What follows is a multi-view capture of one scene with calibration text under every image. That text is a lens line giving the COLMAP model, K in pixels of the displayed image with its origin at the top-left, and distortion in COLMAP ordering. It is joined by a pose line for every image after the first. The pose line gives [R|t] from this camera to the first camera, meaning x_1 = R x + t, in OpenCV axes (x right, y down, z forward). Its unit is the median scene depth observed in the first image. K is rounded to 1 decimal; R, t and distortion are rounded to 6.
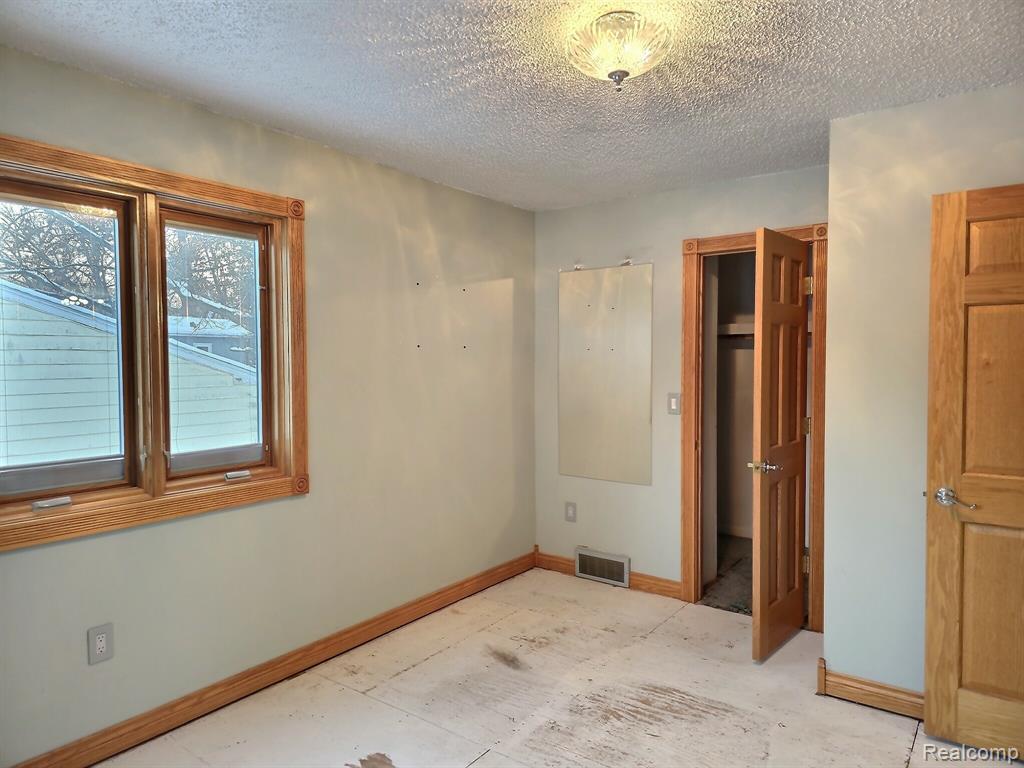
lens RADIAL K [[677.6, 0, 506.1], [0, 677.6, 385.6], [0, 0, 1]] dist [0.078561, -0.073576]
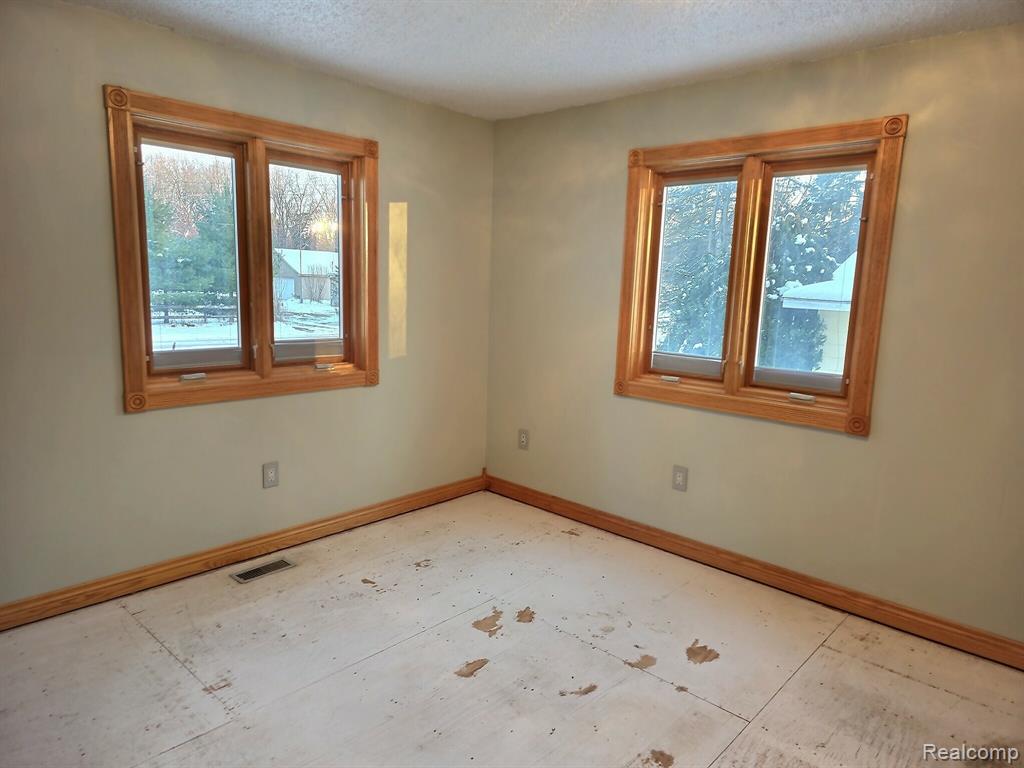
lens RADIAL K [[677.6, 0, 506.1], [0, 677.6, 385.6], [0, 0, 1]] dist [0.078561, -0.073576]
pose [[-0.115648, 0.155289, -0.981076, 0.737827], [-0.073801, 0.983630, 0.164393, -0.033950], [0.990545, 0.091416, -0.102294, 0.638425]]
